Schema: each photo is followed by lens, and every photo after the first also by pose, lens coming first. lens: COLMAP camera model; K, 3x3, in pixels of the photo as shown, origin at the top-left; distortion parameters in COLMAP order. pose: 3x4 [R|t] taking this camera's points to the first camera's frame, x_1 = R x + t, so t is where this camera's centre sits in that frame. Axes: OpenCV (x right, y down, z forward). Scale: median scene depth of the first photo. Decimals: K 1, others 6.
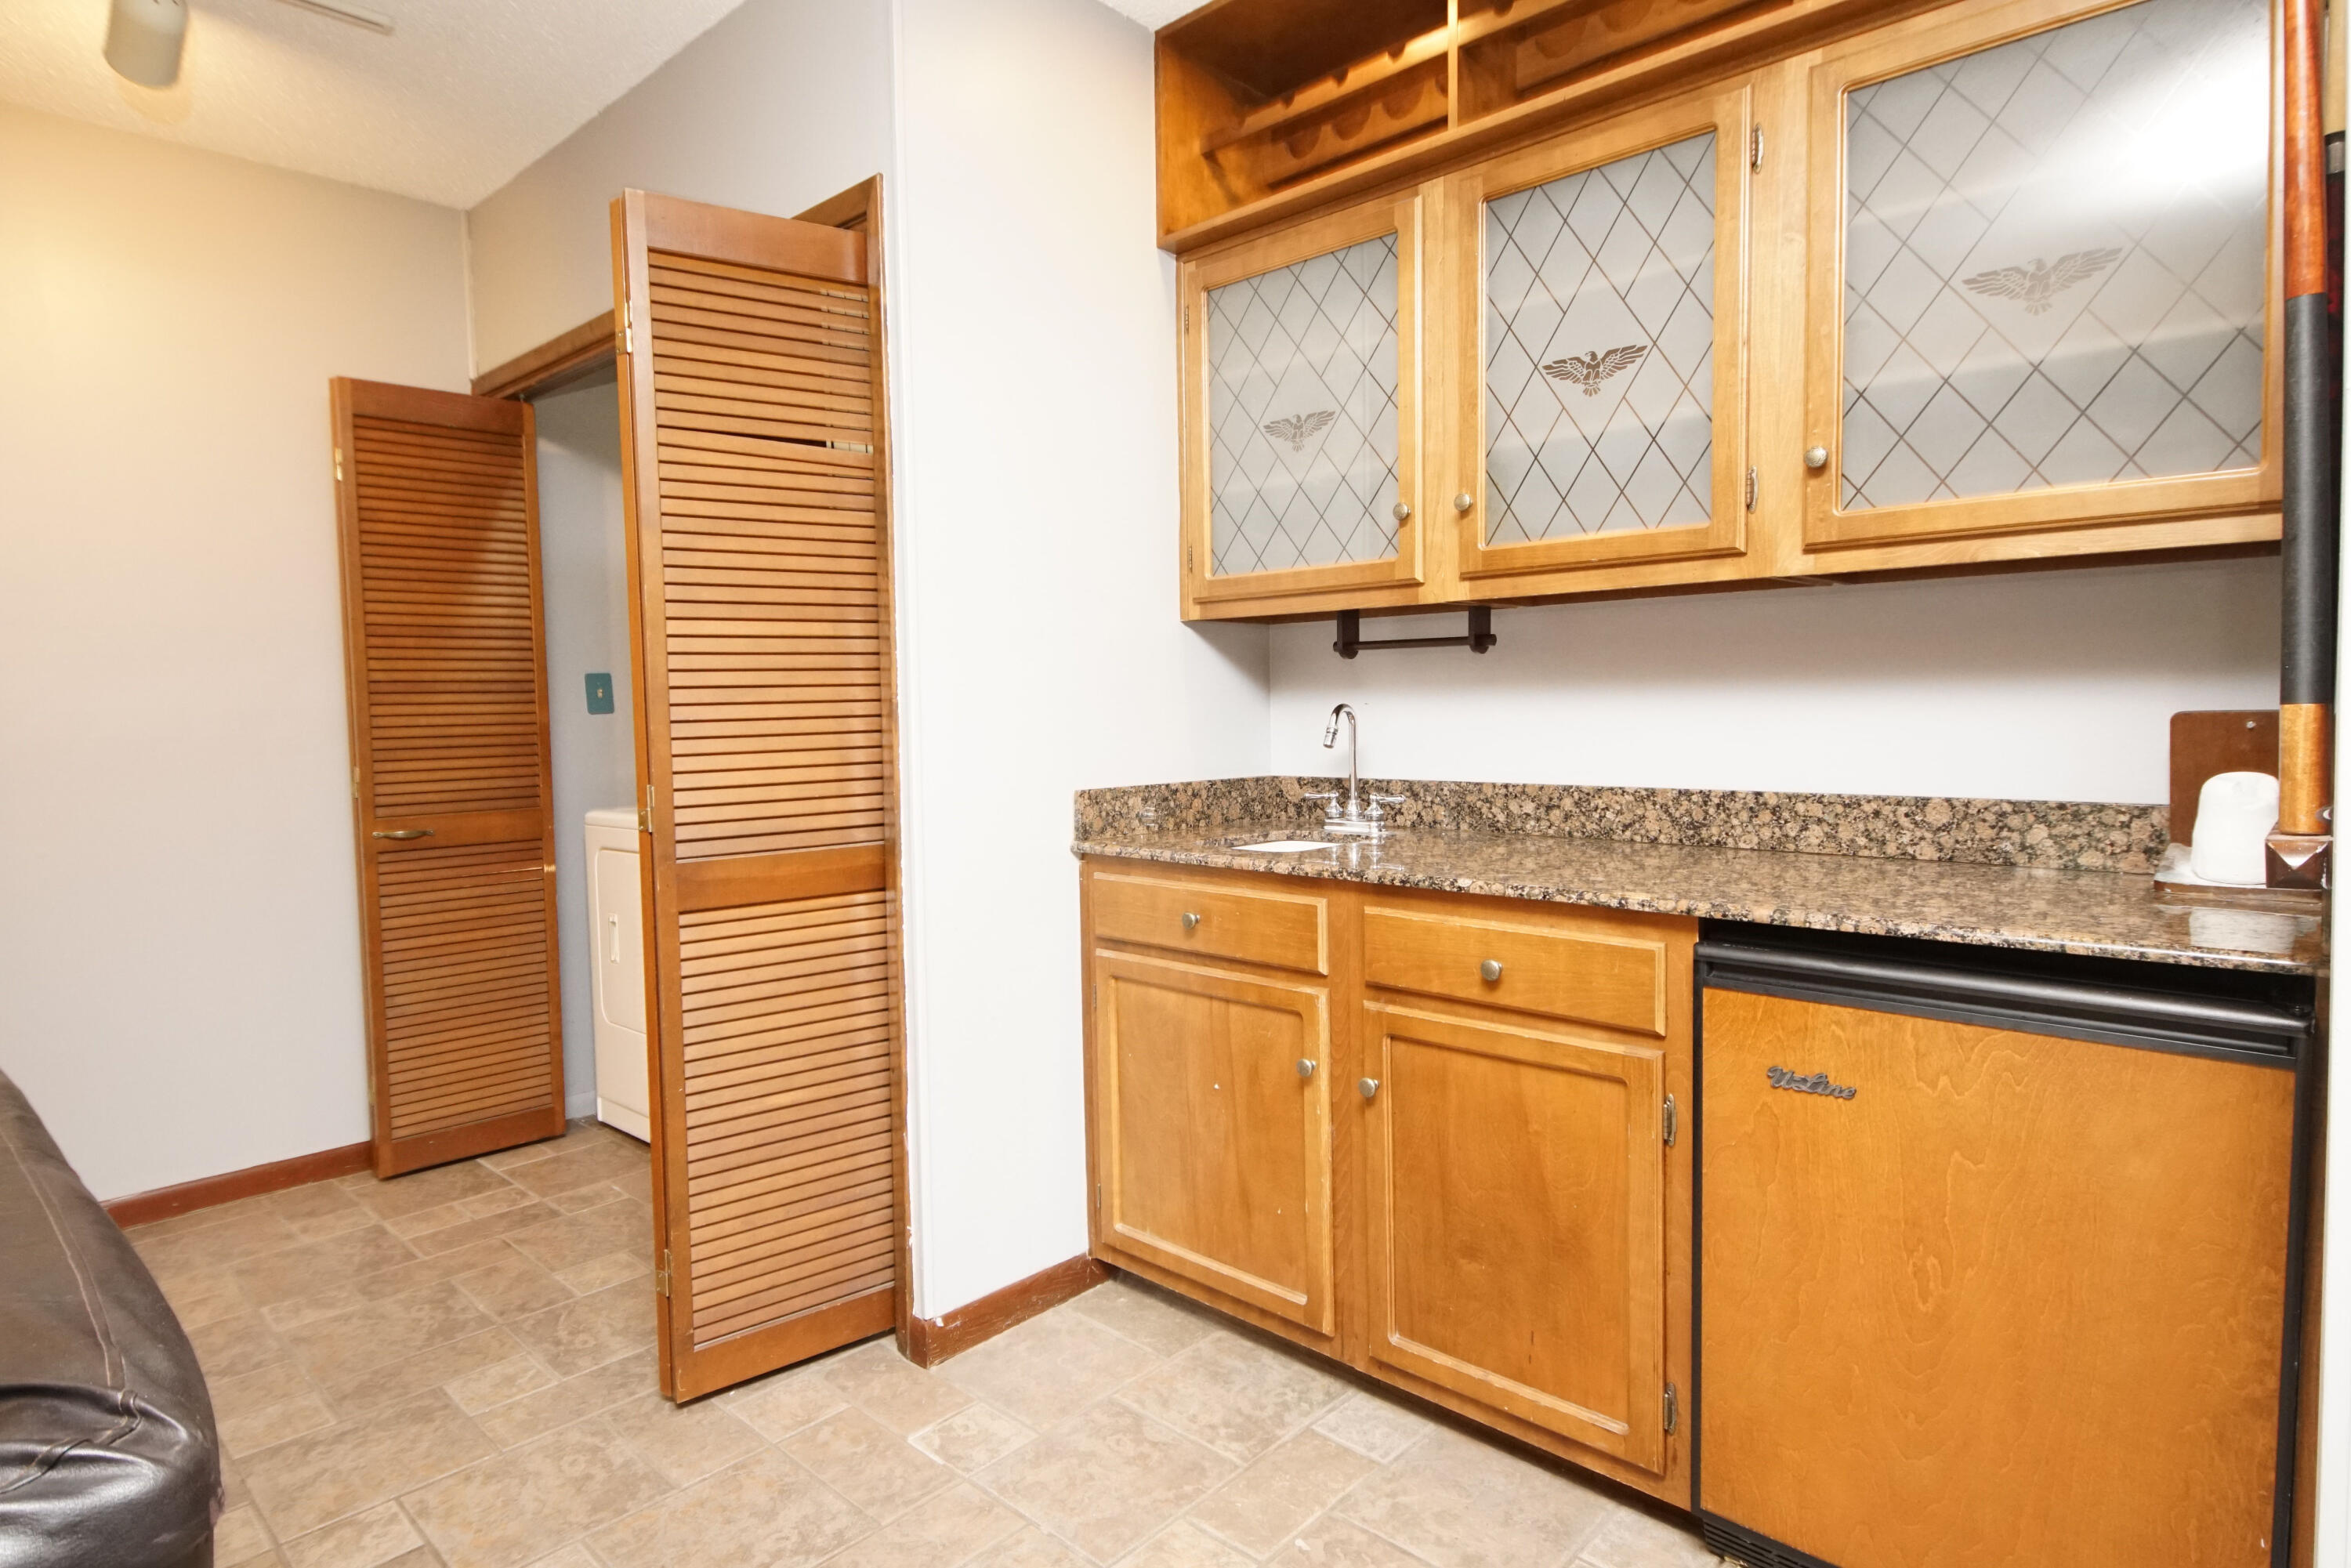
lens RADIAL K [[1254.4, 0, 1154.5], [0, 1254.4, 773.3], [0, 0, 1]] dist [0.037810, -0.034694]
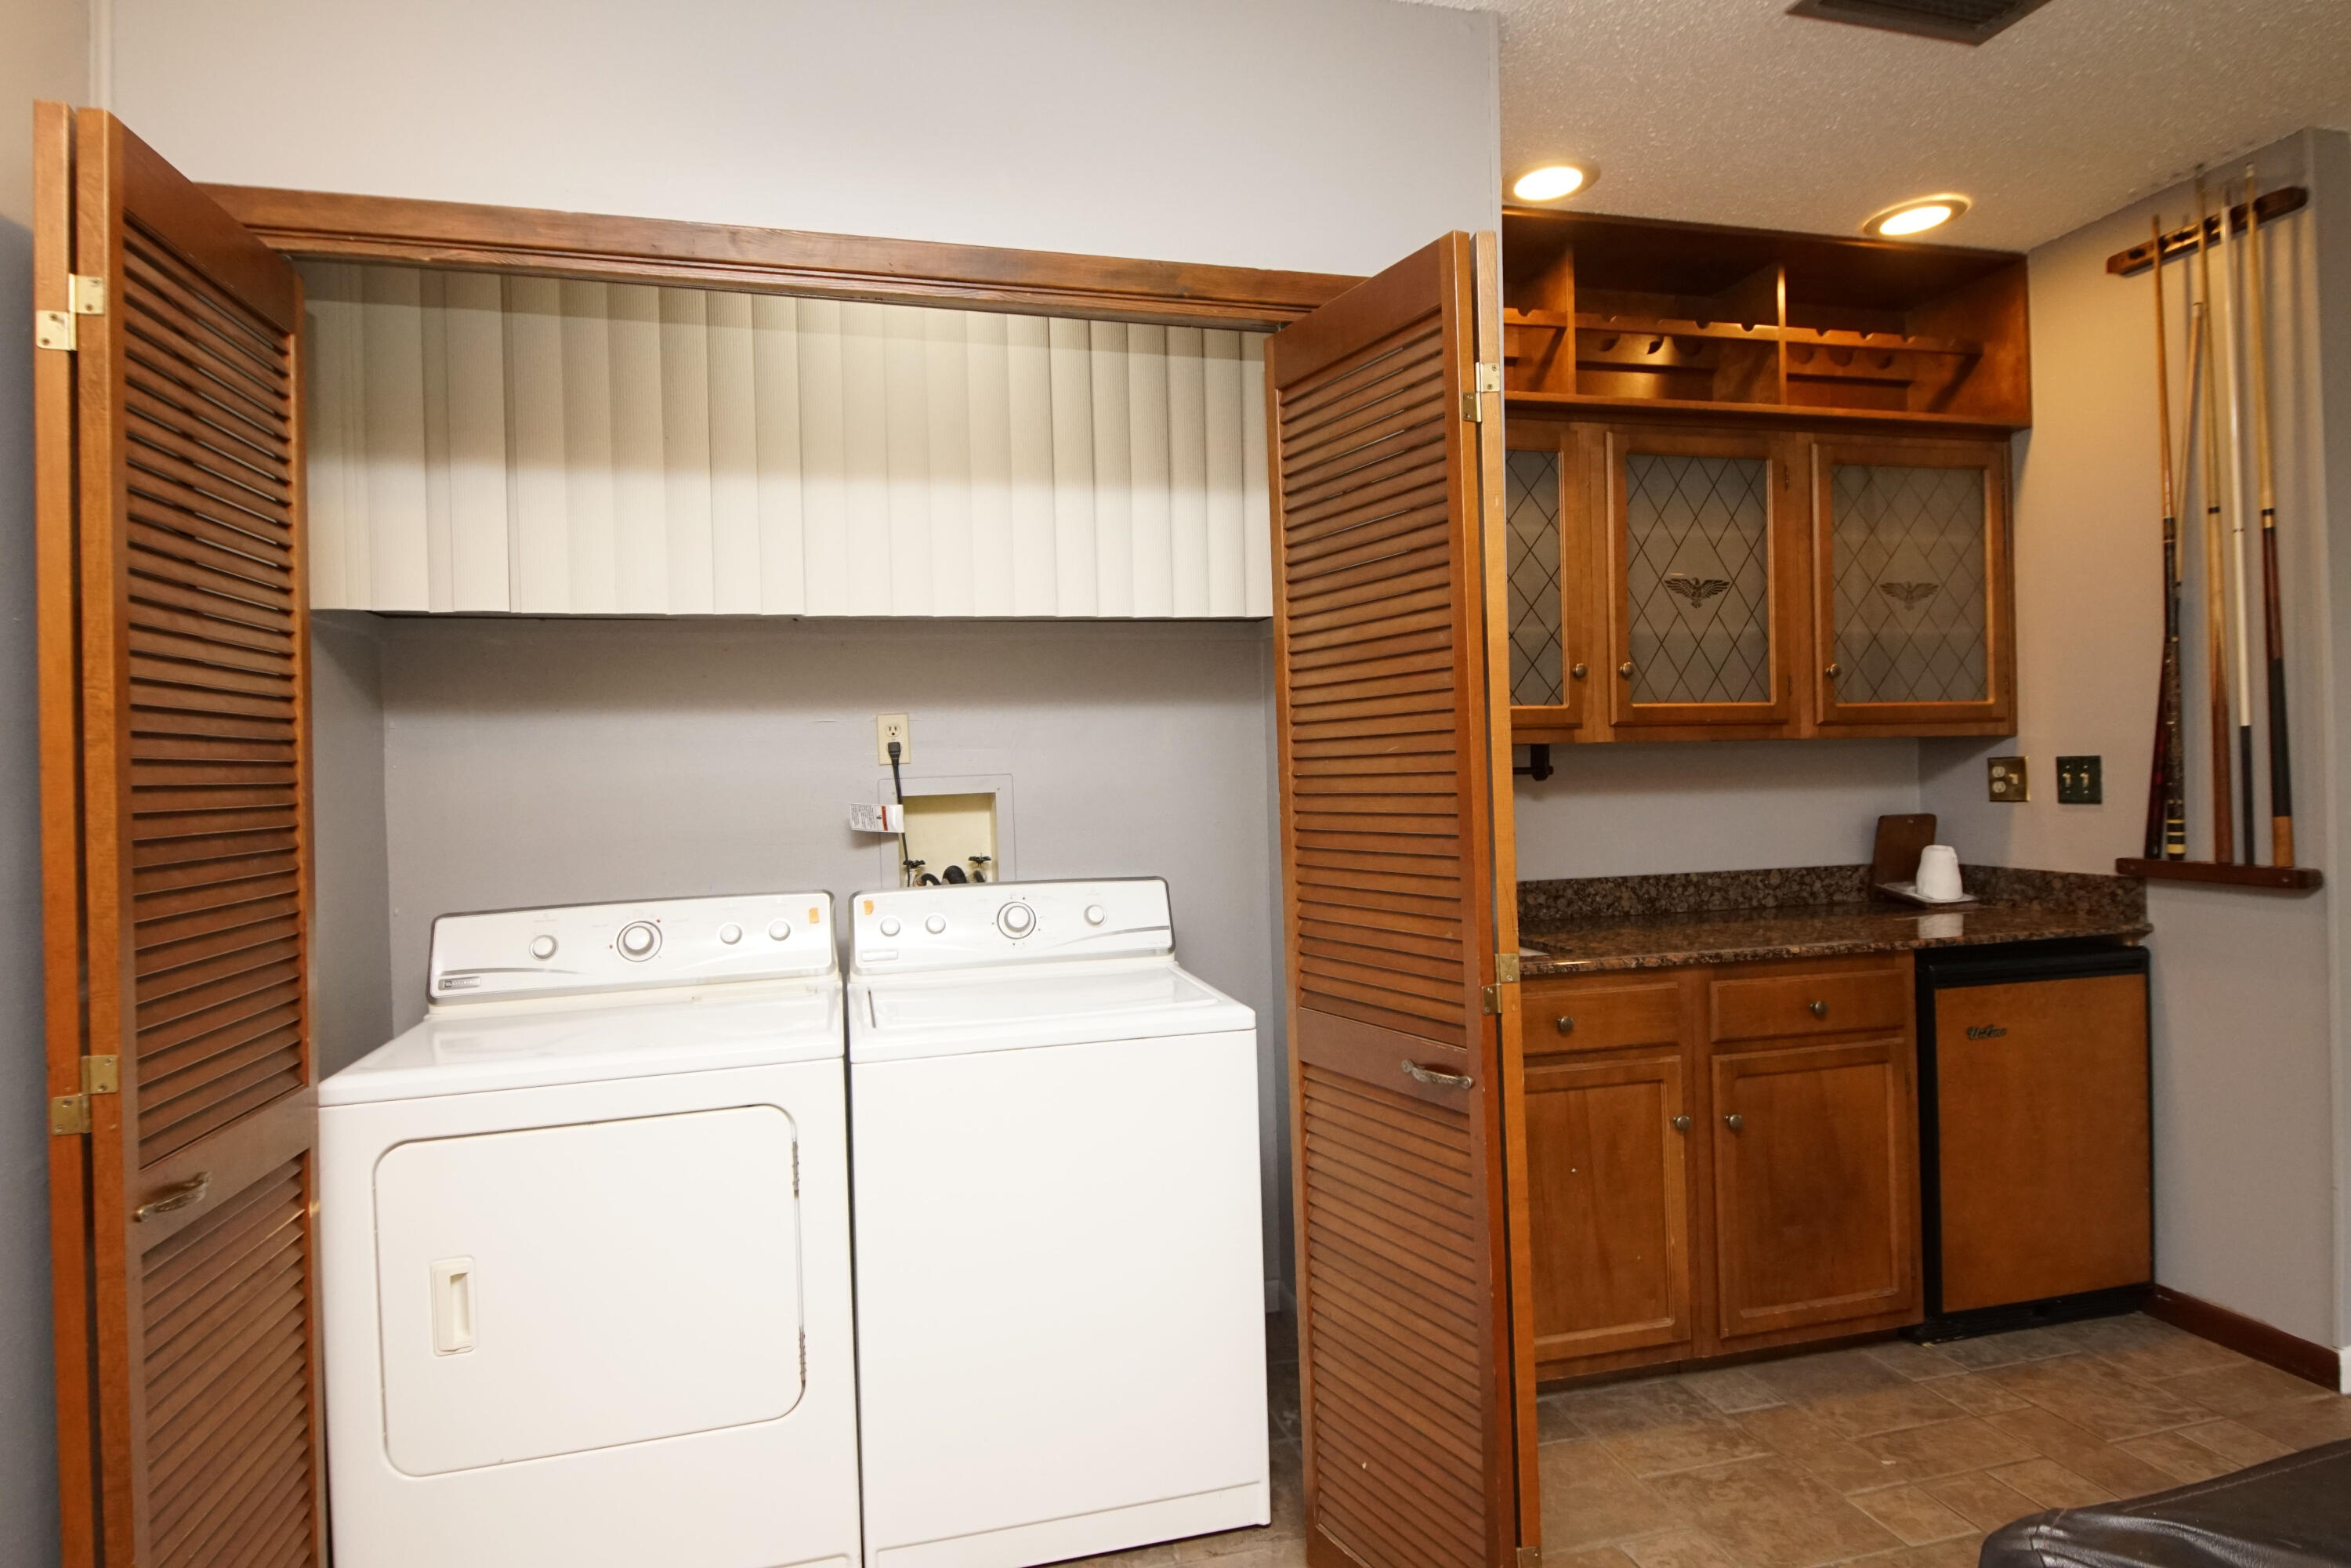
lens RADIAL K [[1254.4, 0, 1154.5], [0, 1254.4, 773.3], [0, 0, 1]] dist [0.037810, -0.034694]
pose [[0.528078, 0.002679, 0.849192, -1.206404], [0.062978, 0.997118, -0.042309, -0.085851], [-0.846857, 0.075823, 0.526387, 0.768876]]
